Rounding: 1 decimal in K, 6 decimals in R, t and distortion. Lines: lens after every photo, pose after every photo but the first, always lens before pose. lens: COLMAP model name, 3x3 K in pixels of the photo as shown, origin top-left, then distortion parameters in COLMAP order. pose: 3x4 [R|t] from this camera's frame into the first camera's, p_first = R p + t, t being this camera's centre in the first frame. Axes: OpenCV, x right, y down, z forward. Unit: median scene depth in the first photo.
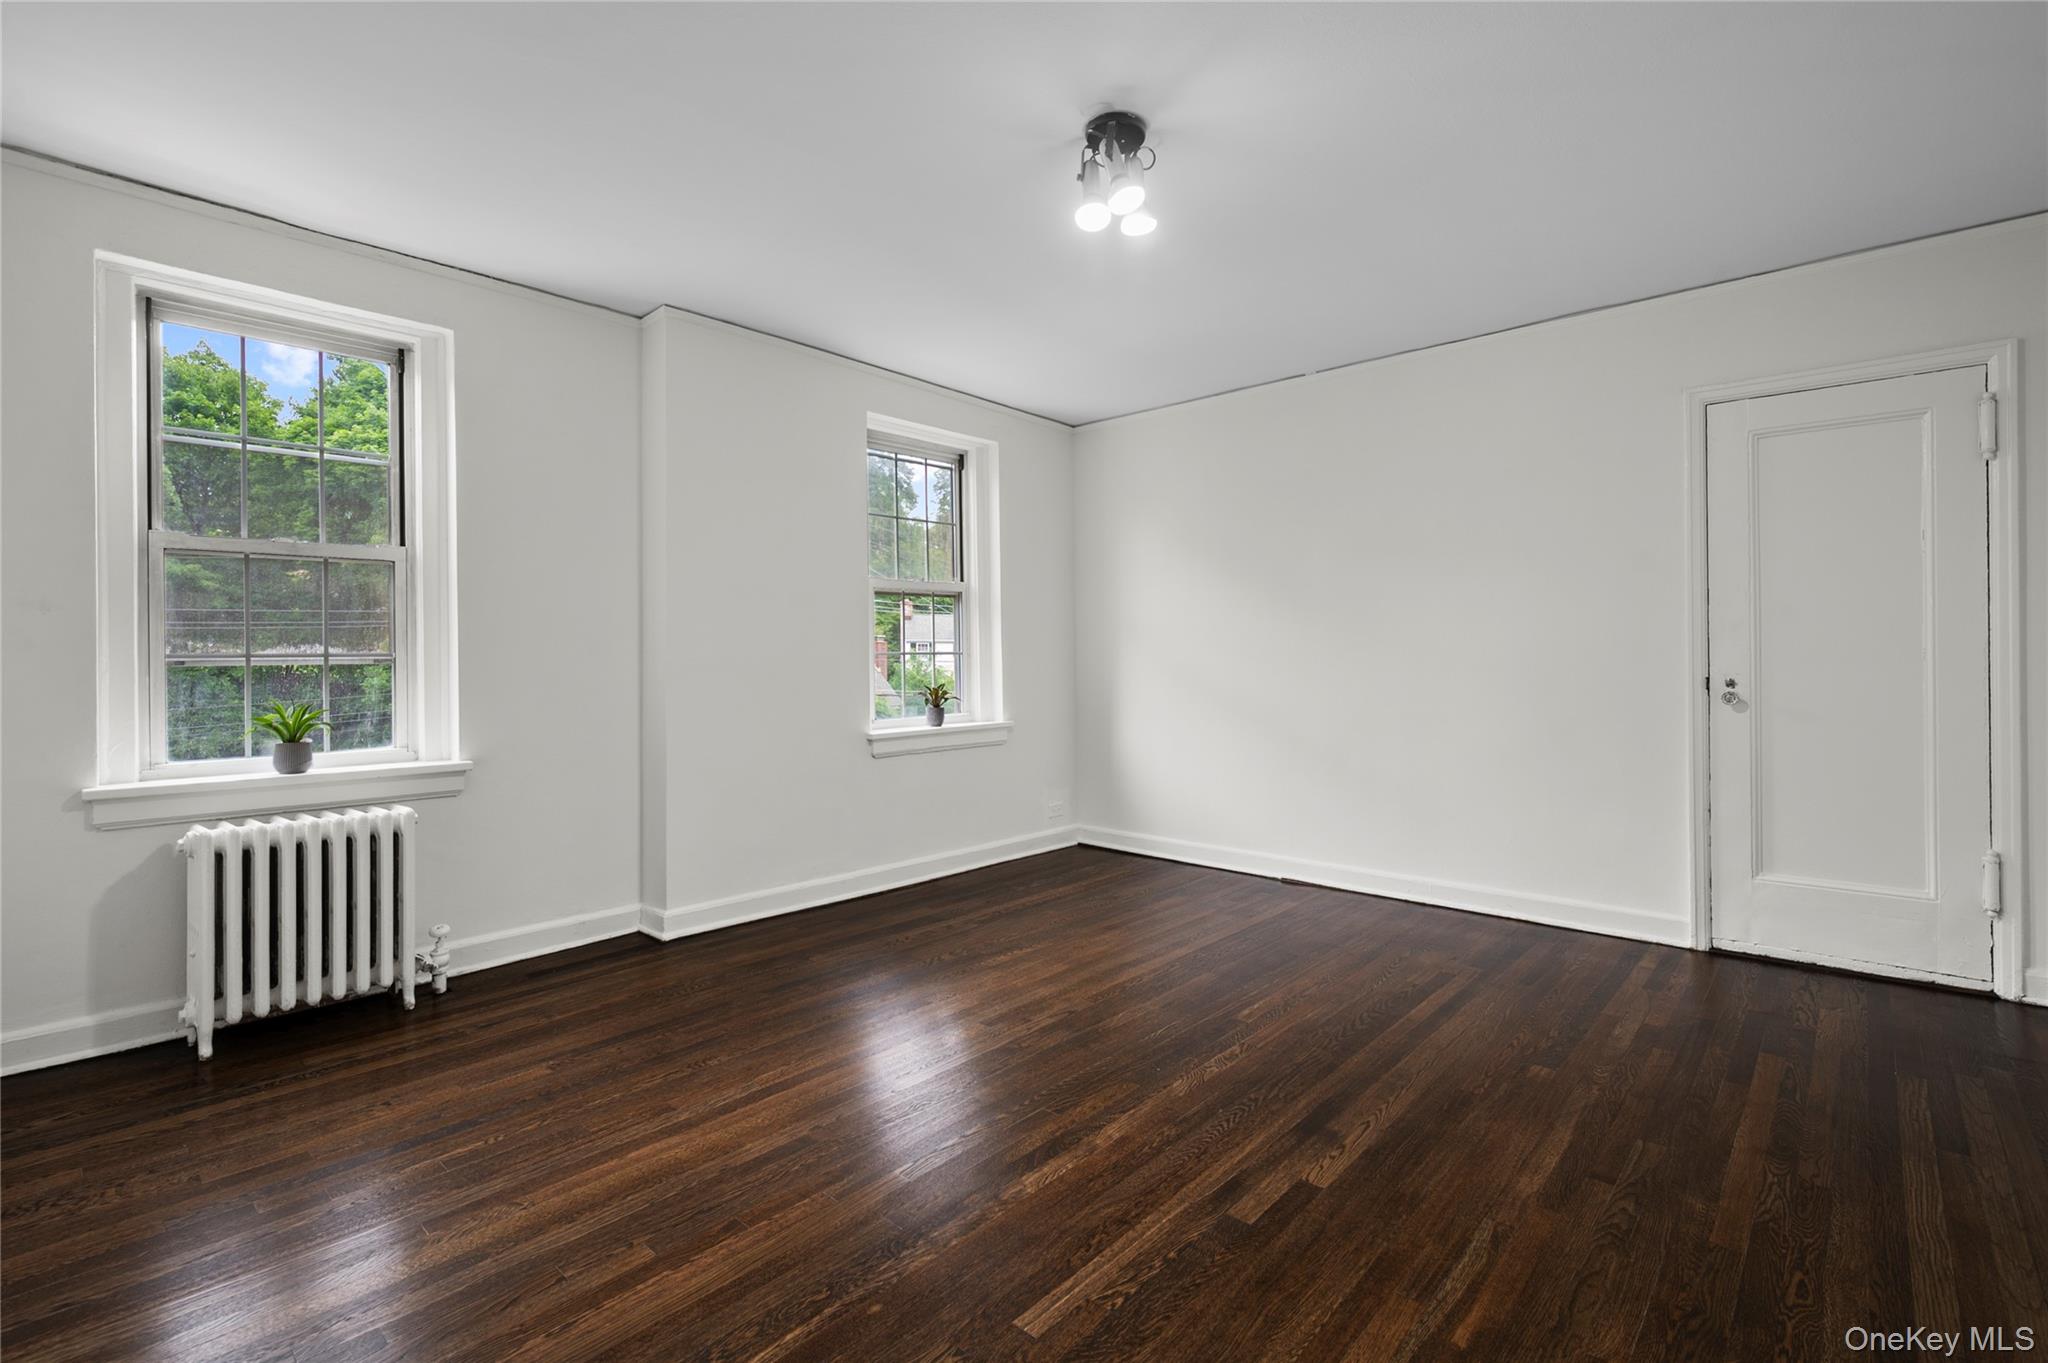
lens RADIAL K [[923.7, 0, 1022.9], [0, 923.7, 665.4], [0, 0, 1]] dist [-0.000268, 0.001246]
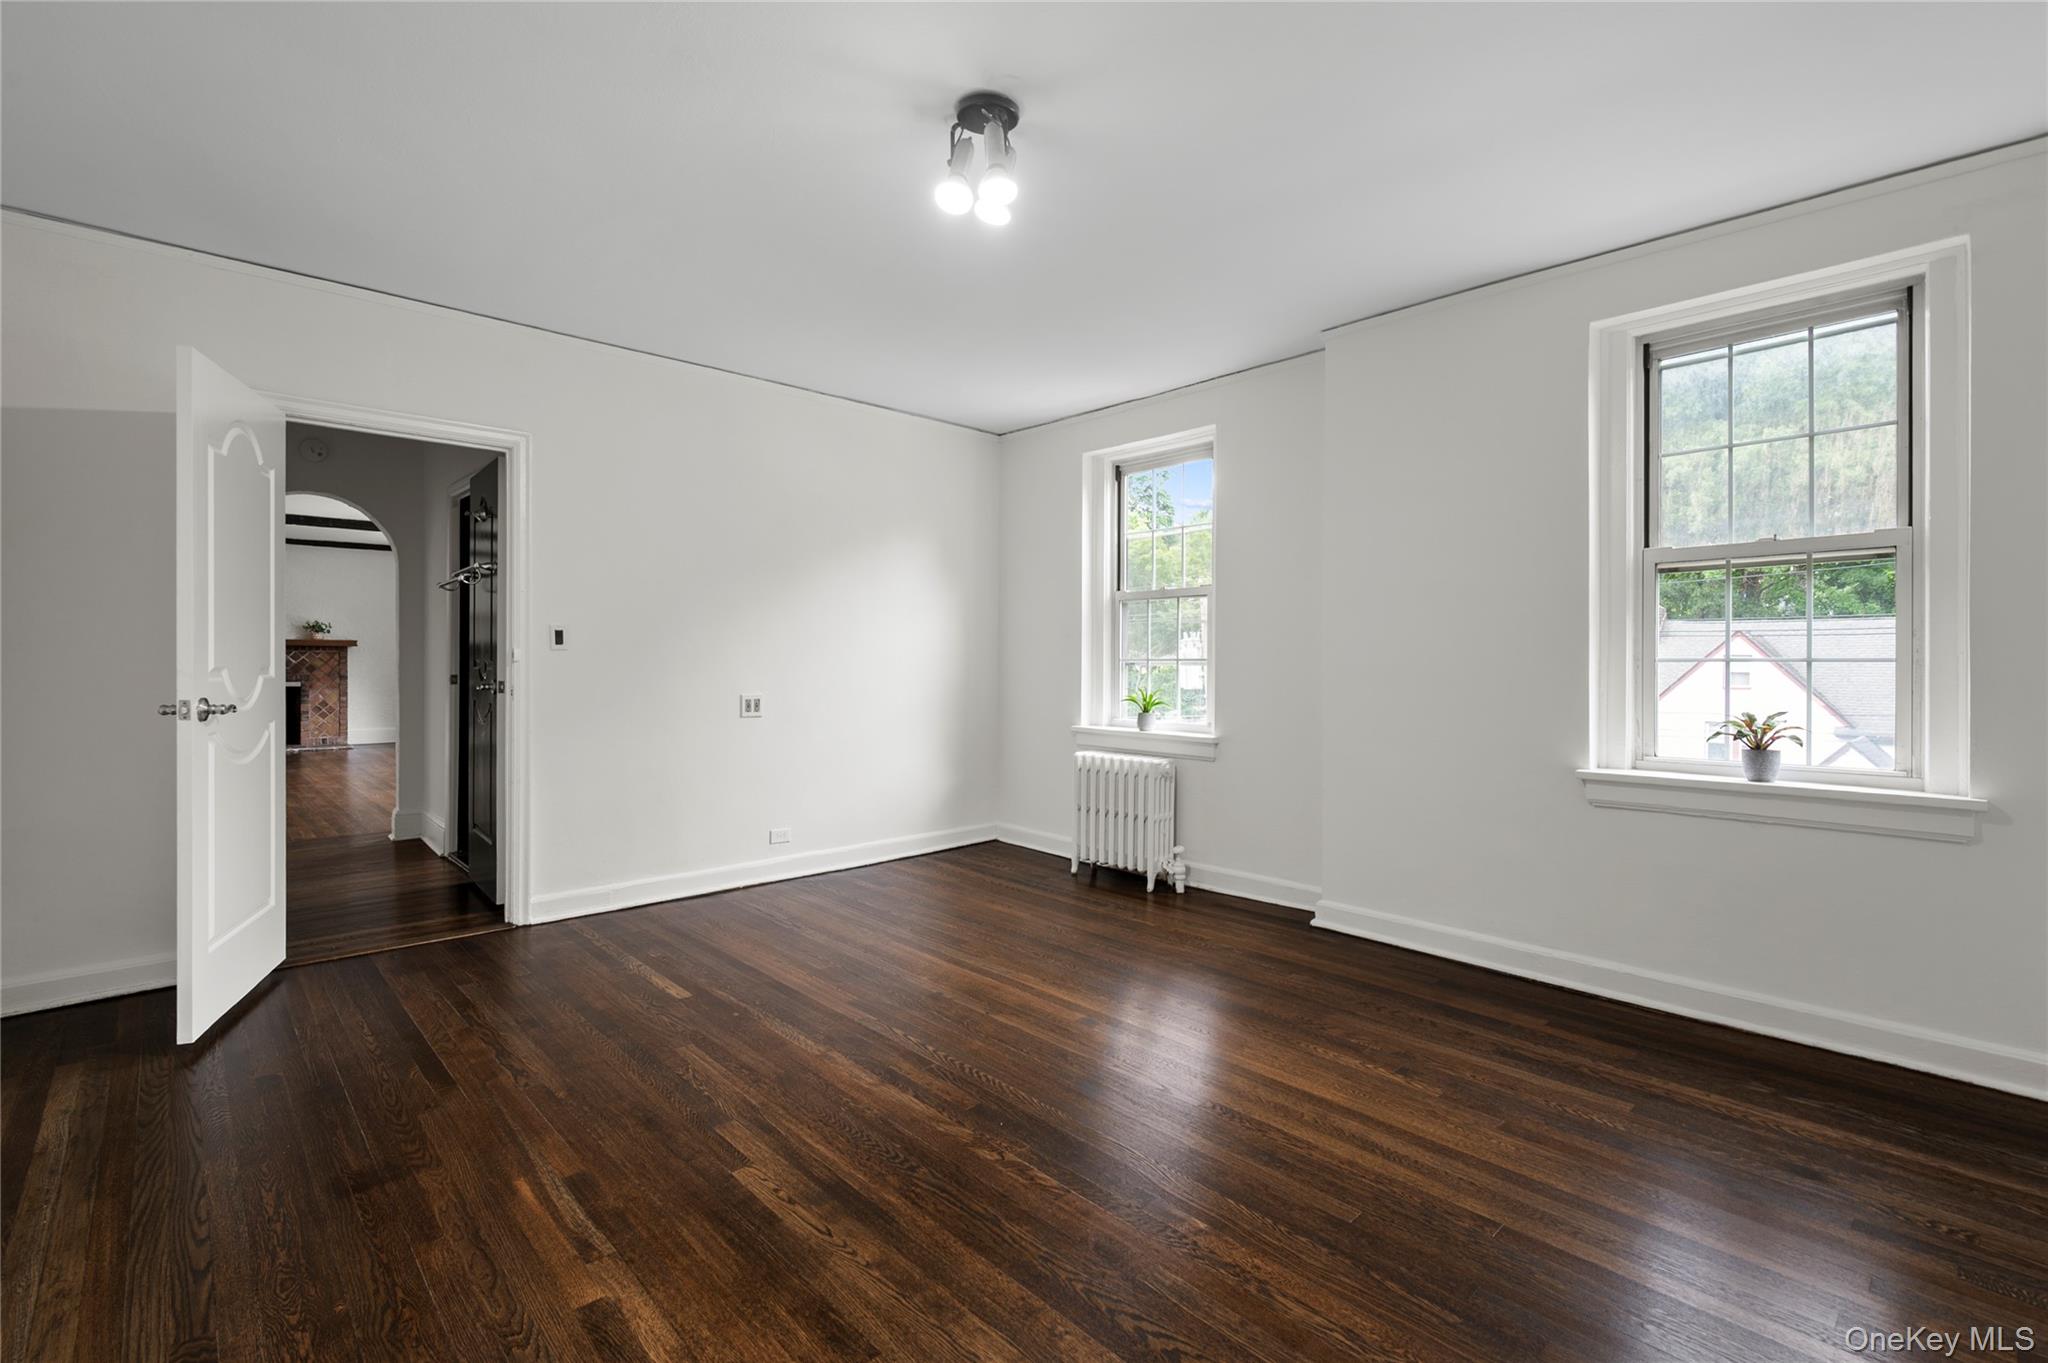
lens RADIAL K [[923.7, 0, 1017.0], [0, 923.7, 646.3], [0, 0, 1]] dist [-0.000268, 0.001246]
pose [[-0.083204, -0.011281, -0.996469, 1.112491], [-0.015119, 0.999835, -0.010056, -0.014836], [0.996418, 0.014229, -0.083361, 1.161297]]
